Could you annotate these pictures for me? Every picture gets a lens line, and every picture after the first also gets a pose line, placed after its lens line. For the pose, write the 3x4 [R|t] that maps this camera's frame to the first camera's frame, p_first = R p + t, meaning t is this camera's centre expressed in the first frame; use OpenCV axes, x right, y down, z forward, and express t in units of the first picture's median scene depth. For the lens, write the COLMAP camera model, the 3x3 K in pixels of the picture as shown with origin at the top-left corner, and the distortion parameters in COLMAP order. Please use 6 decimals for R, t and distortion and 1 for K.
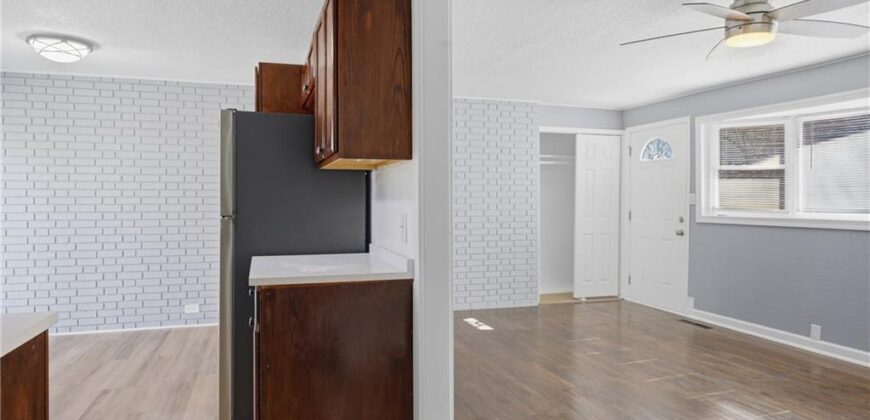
lens RADIAL K [[559.5, 0, 435.0], [0, 559.5, 210.0], [0, 0, 1]] dist [-0.000805, -0.000937]
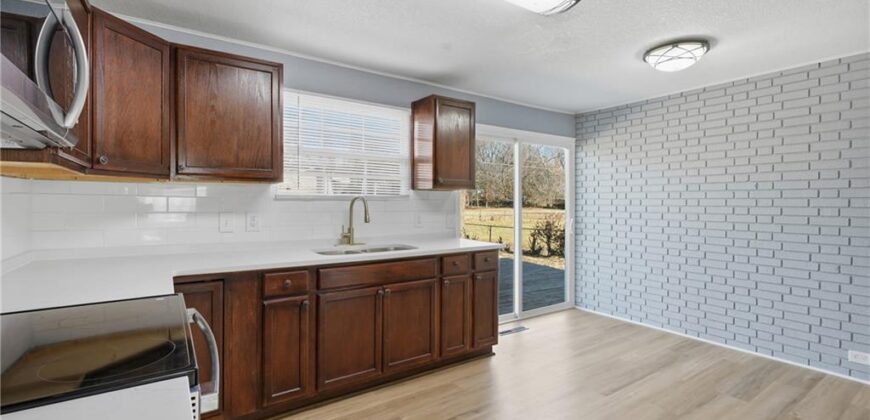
lens RADIAL K [[388.7, 0, 431.9], [0, 388.7, 202.3], [0, 0, 1]] dist [0.000941, 0.000782]
pose [[0.293539, -0.000066, -0.955947, -0.114924], [-0.018779, 0.999807, -0.005835, -0.017239], [0.955763, 0.019665, 0.293481, 0.322091]]
